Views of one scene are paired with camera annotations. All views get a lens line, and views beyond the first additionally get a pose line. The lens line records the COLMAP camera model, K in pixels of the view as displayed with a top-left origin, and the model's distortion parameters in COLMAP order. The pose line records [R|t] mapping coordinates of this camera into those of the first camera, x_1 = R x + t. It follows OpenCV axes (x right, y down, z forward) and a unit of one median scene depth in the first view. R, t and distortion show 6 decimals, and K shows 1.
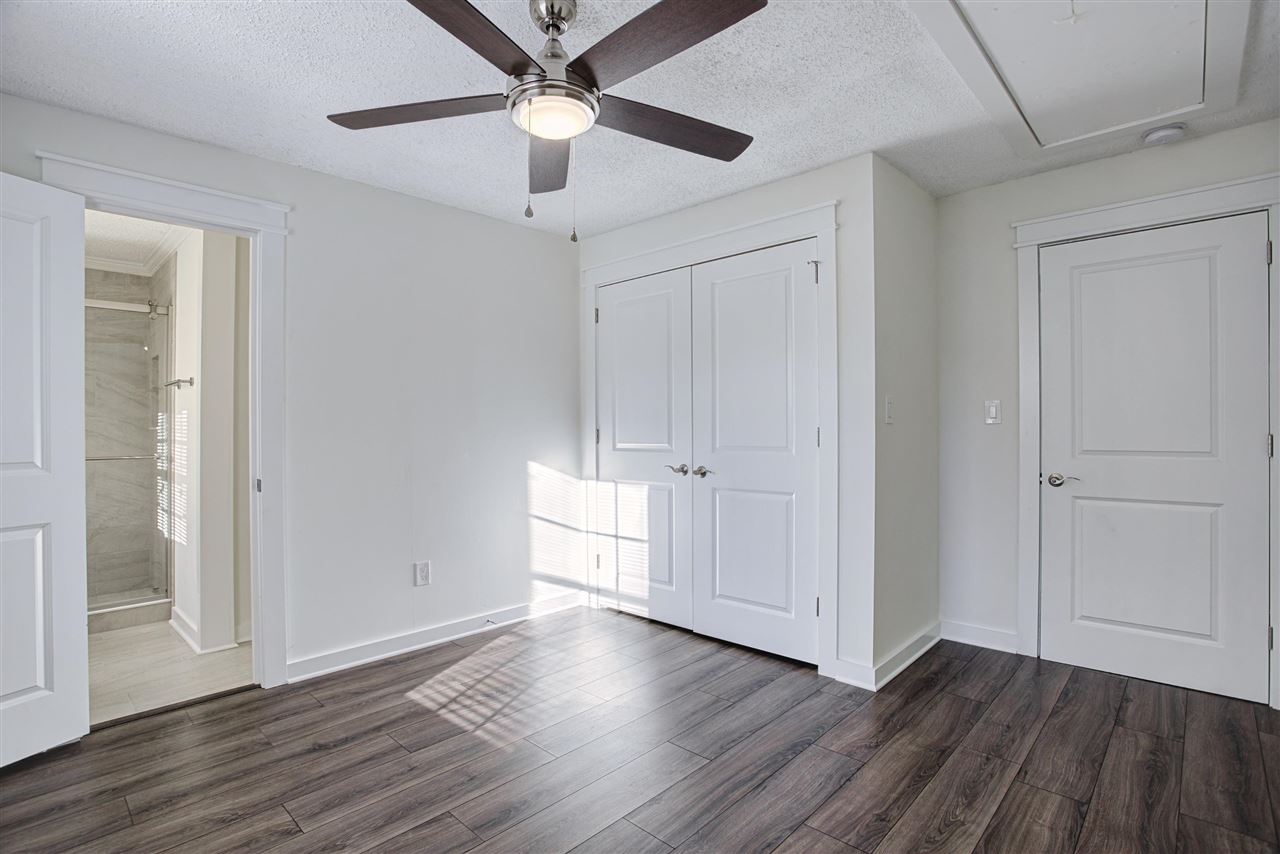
lens RADIAL K [[621.0, 0, 640.0], [0, 621.0, 427.0], [0, 0, 1]] dist [-0.073663, 0.031833]
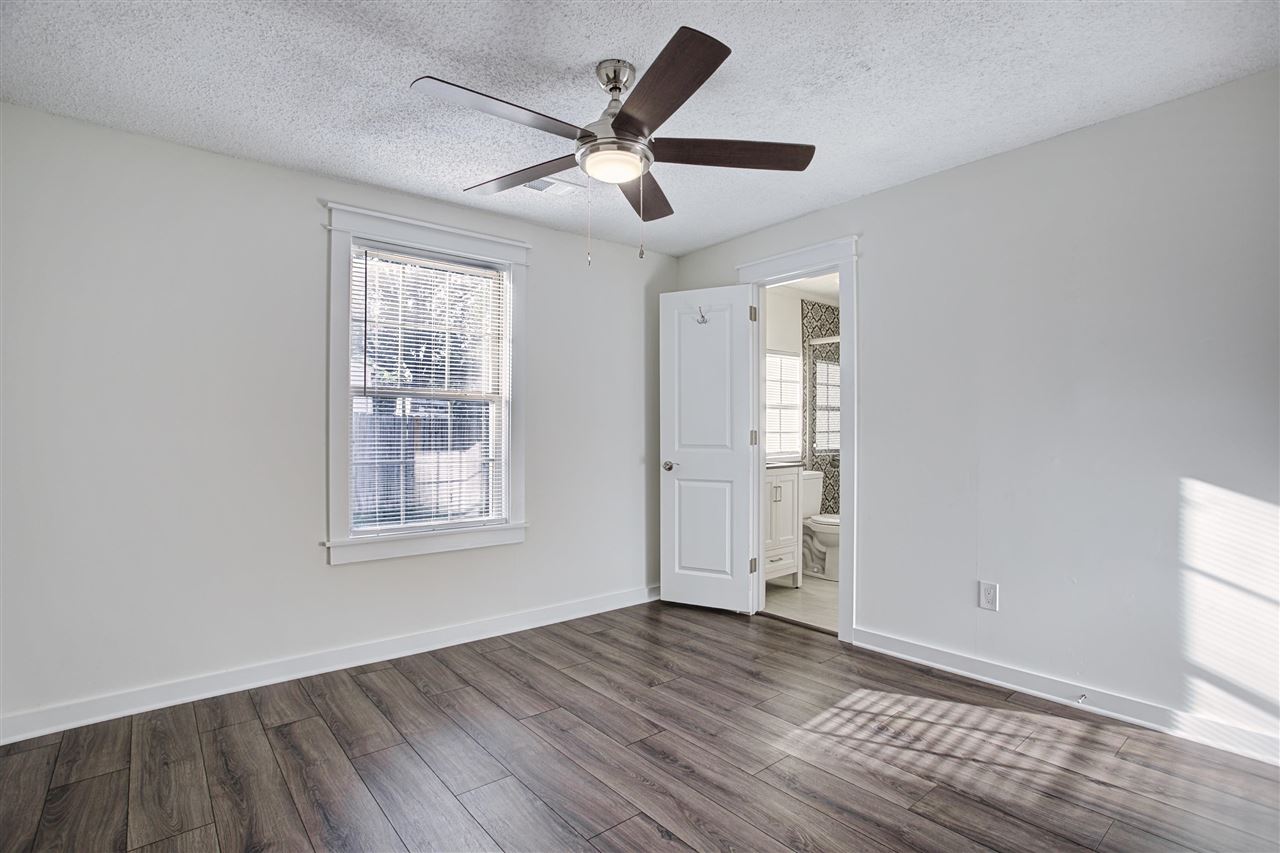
lens RADIAL K [[621.0, 0, 640.0], [0, 621.0, 426.5], [0, 0, 1]] dist [-0.073663, 0.031833]
pose [[-0.123746, 0.002121, -0.992312, 0.659165], [0.008689, 0.999962, 0.001053, -0.002294], [0.992276, -0.008492, -0.123760, 0.757003]]
